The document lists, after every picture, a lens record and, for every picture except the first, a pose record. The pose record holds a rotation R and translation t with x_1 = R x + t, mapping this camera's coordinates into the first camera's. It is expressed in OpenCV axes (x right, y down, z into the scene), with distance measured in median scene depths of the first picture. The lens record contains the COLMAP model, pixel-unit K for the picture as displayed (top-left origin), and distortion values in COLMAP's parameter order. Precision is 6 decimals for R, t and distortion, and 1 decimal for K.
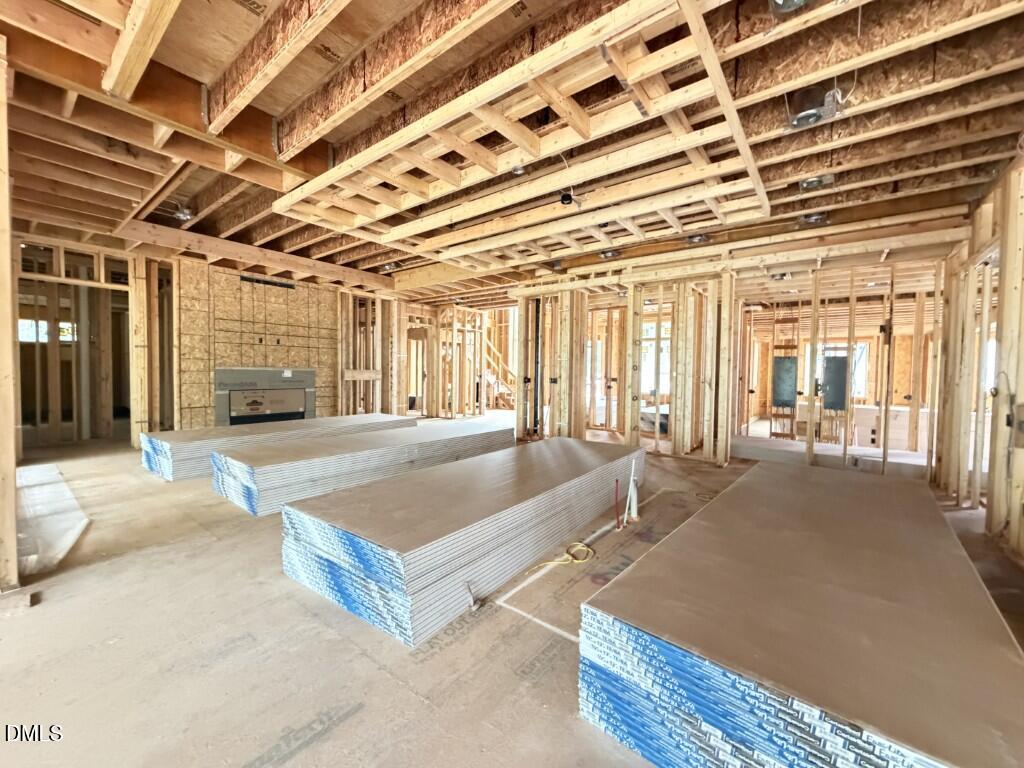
lens RADIAL K [[407.6, 0, 509.9], [0, 407.6, 382.5], [0, 0, 1]] dist [-0.000735, -0.000178]
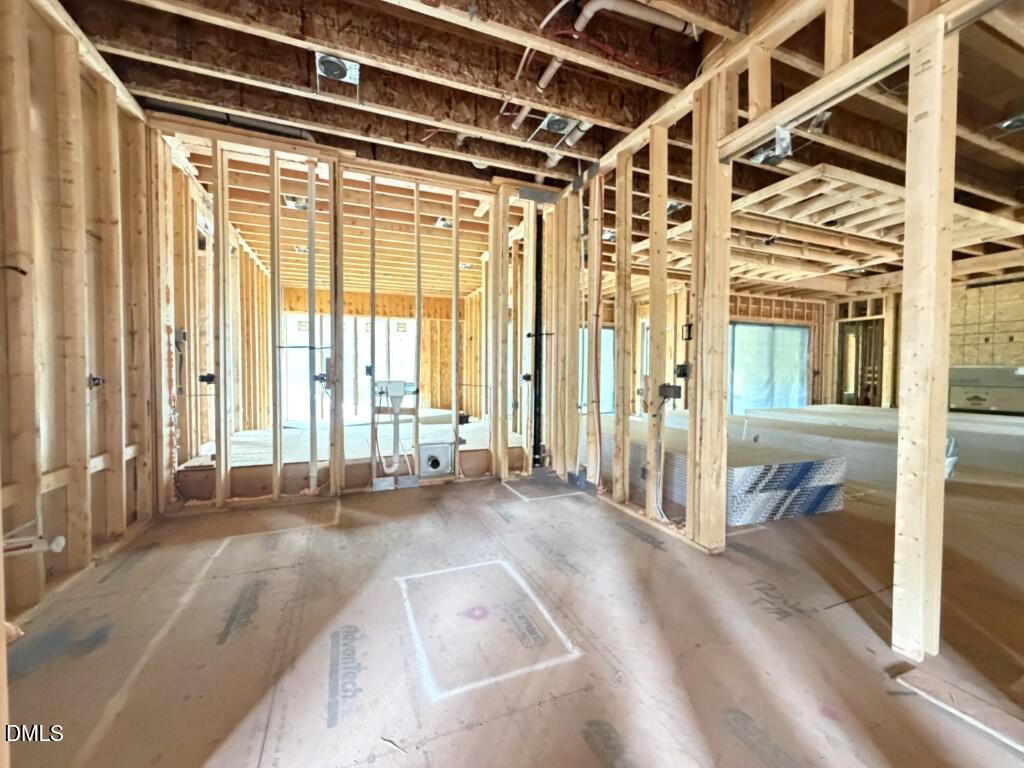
lens RADIAL K [[407.6, 0, 510.0], [0, 407.6, 382.0], [0, 0, 1]] dist [-0.000735, -0.000178]
pose [[-0.505425, 0.010829, -0.862803, 0.933763], [-0.035183, 0.998831, 0.033146, 0.014287], [0.862153, 0.047109, -0.504453, 0.477741]]
